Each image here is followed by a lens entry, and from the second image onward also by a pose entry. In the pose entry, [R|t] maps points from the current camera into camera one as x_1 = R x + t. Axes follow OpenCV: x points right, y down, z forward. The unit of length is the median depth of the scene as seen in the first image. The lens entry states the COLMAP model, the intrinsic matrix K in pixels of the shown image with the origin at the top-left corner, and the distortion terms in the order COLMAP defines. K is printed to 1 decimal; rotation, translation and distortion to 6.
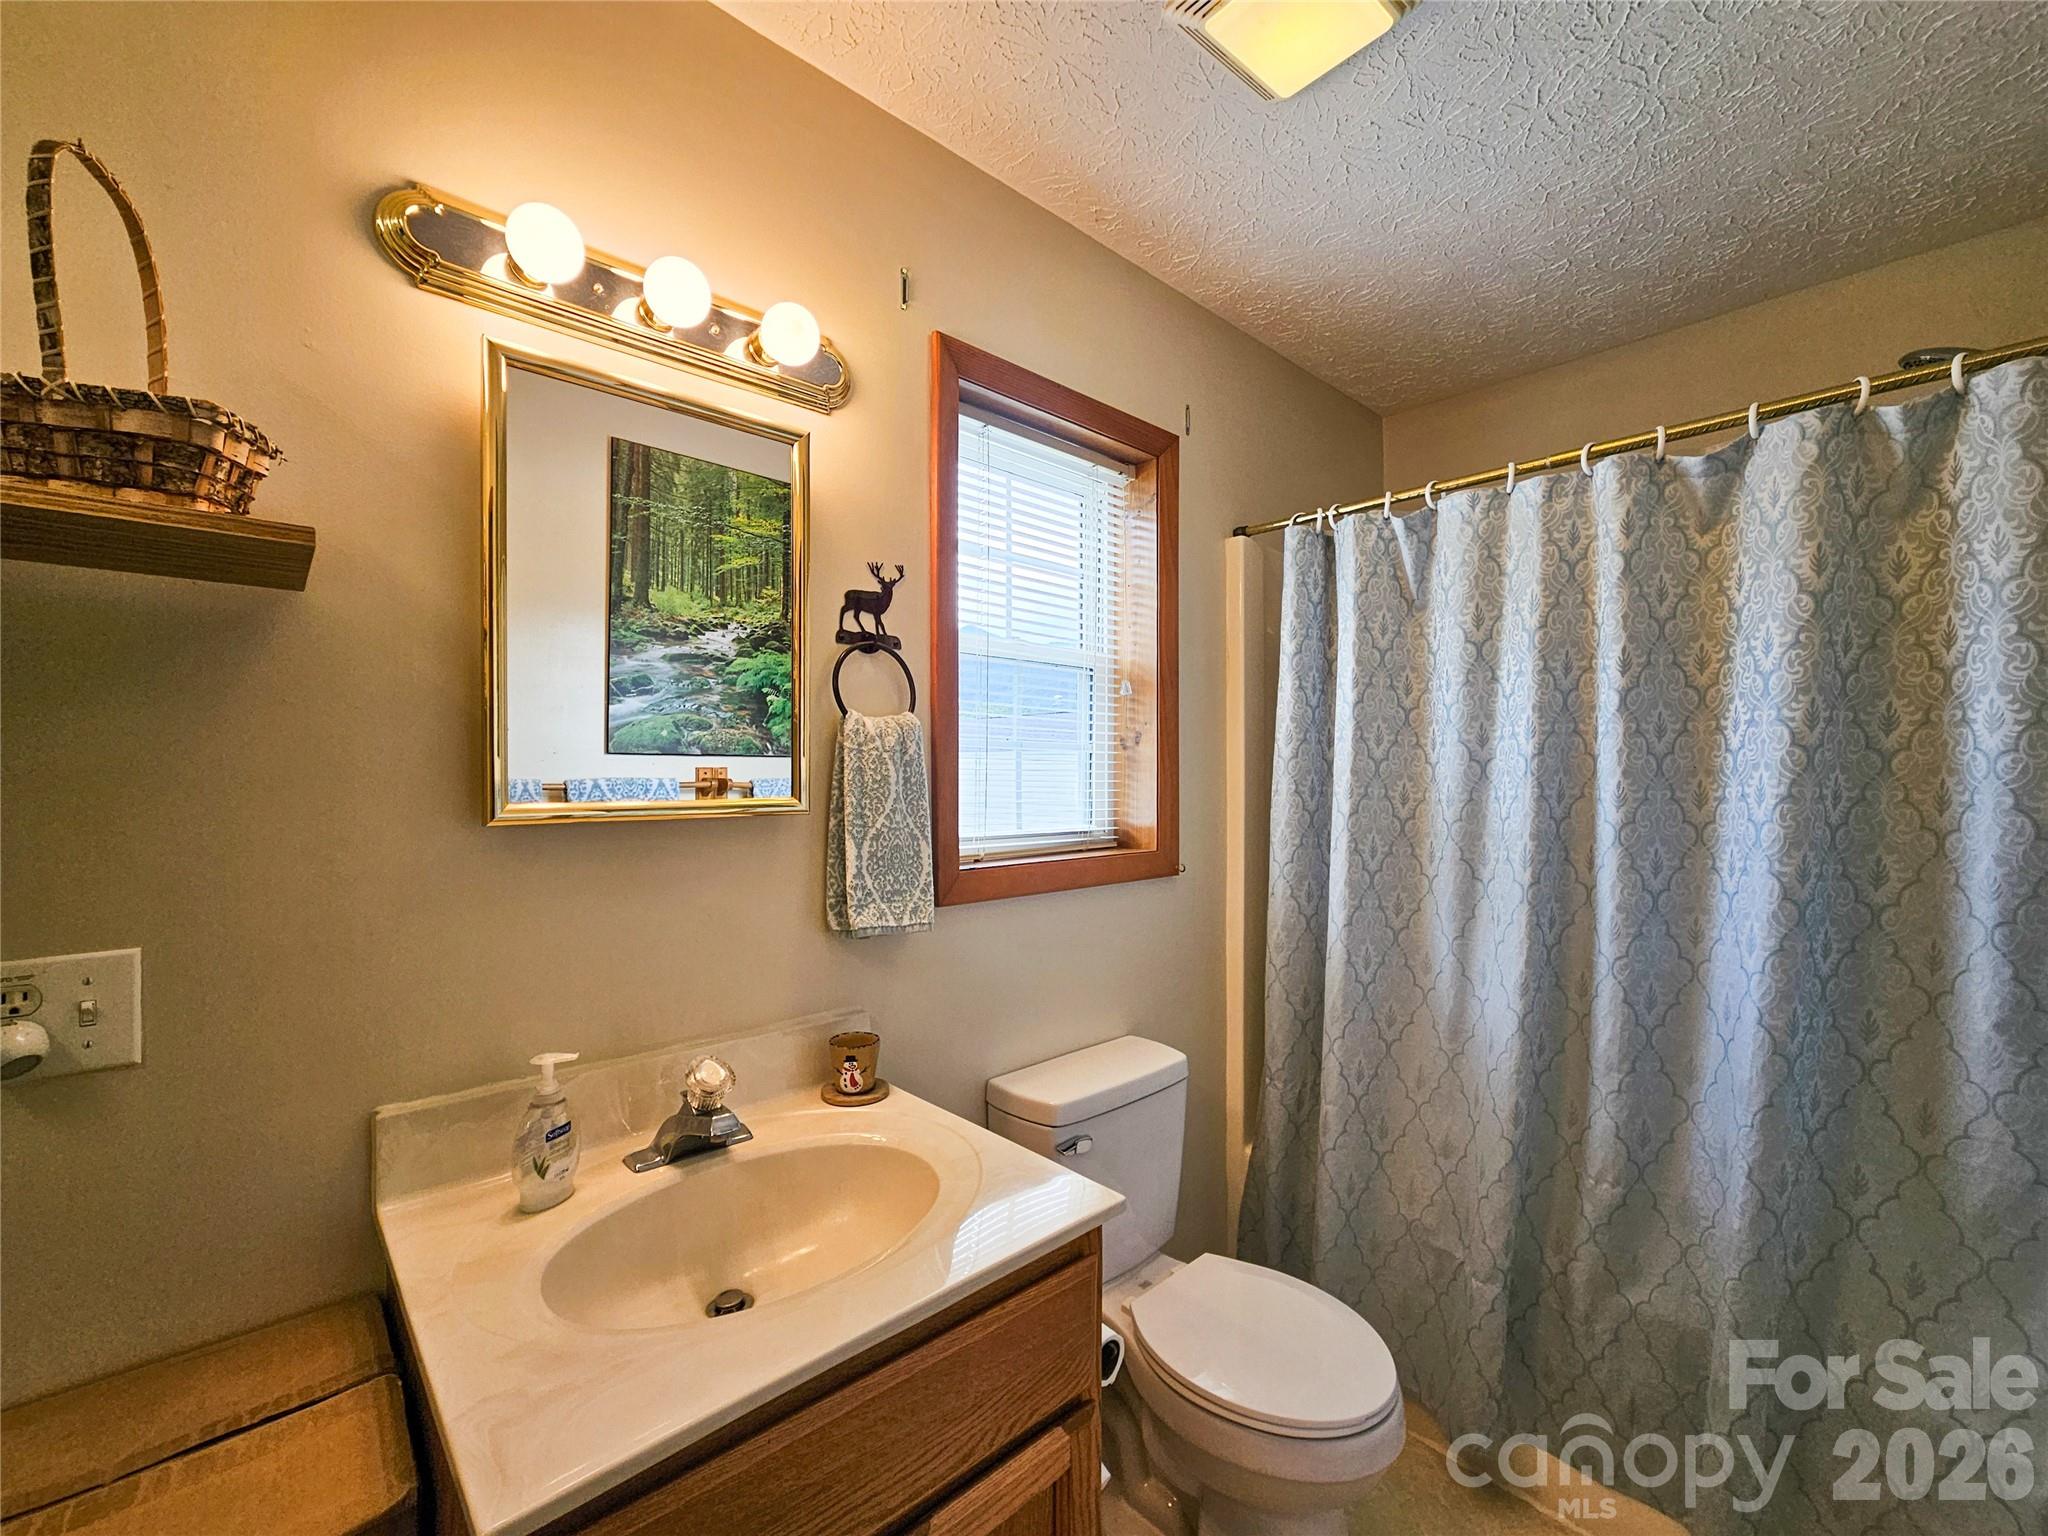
lens RADIAL K [[840.8, 0, 1013.8], [0, 840.8, 784.1], [0, 0, 1]] dist [0.000995, -0.000468]
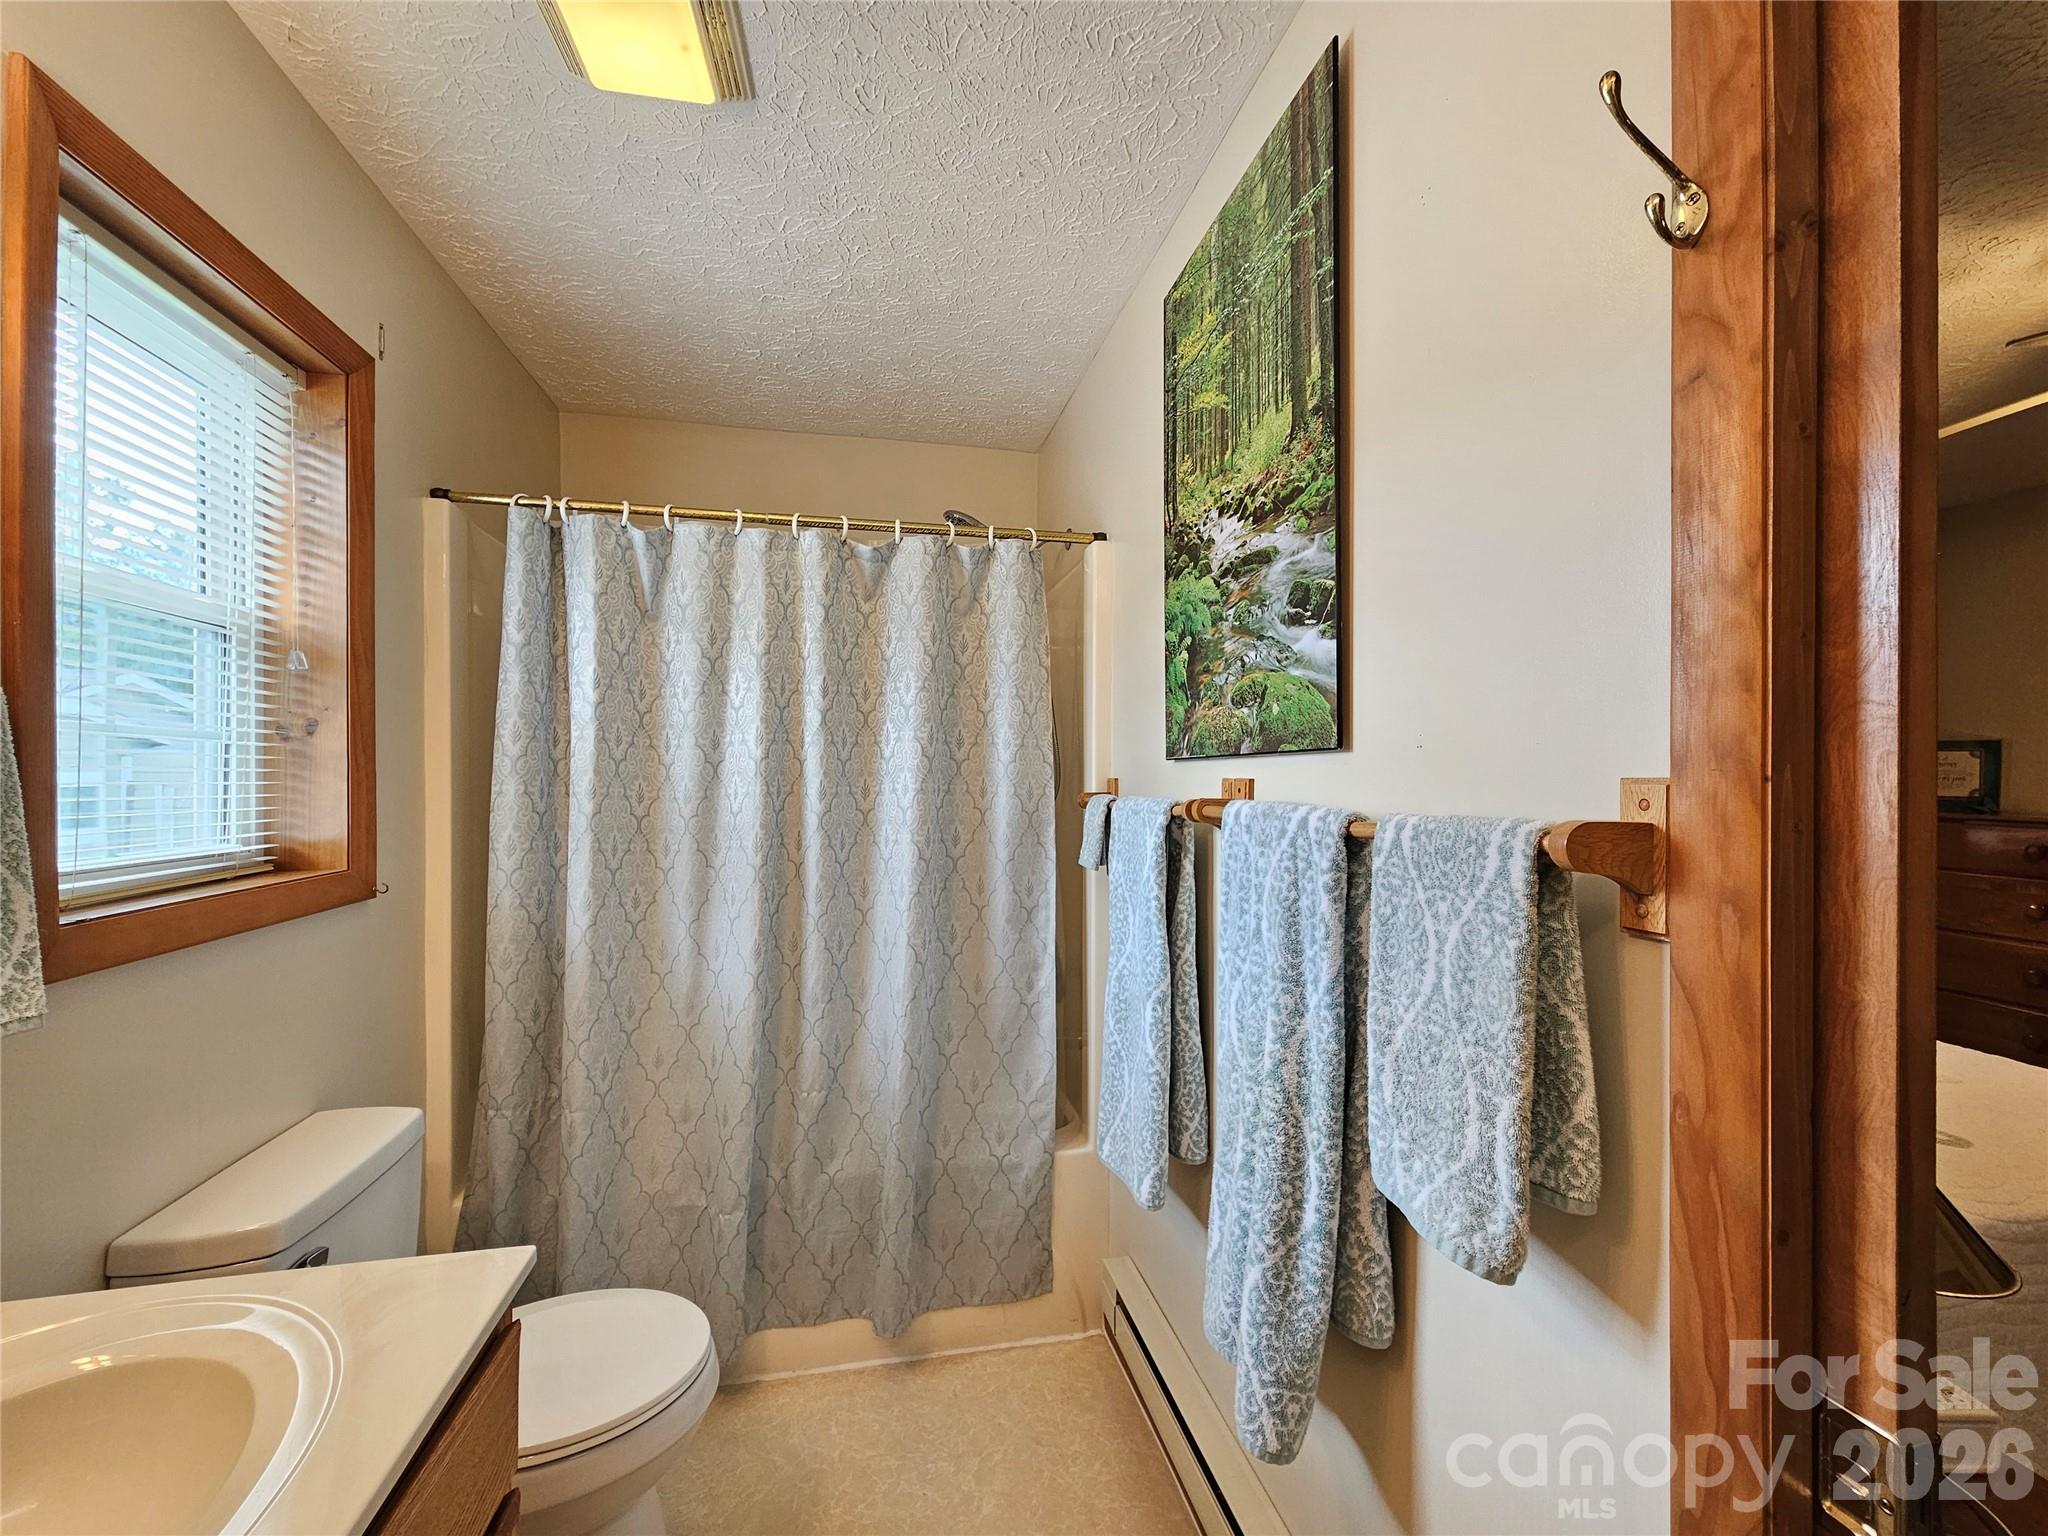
lens RADIAL K [[840.8, 0, 1023.9], [0, 840.8, 785.0], [0, 0, 1]] dist [0.000995, -0.000468]
pose [[0.520397, -0.009917, 0.853867, -0.201767], [0.008223, 0.999944, 0.006602, -0.001480], [-0.853885, 0.003585, 0.520449, 0.047990]]
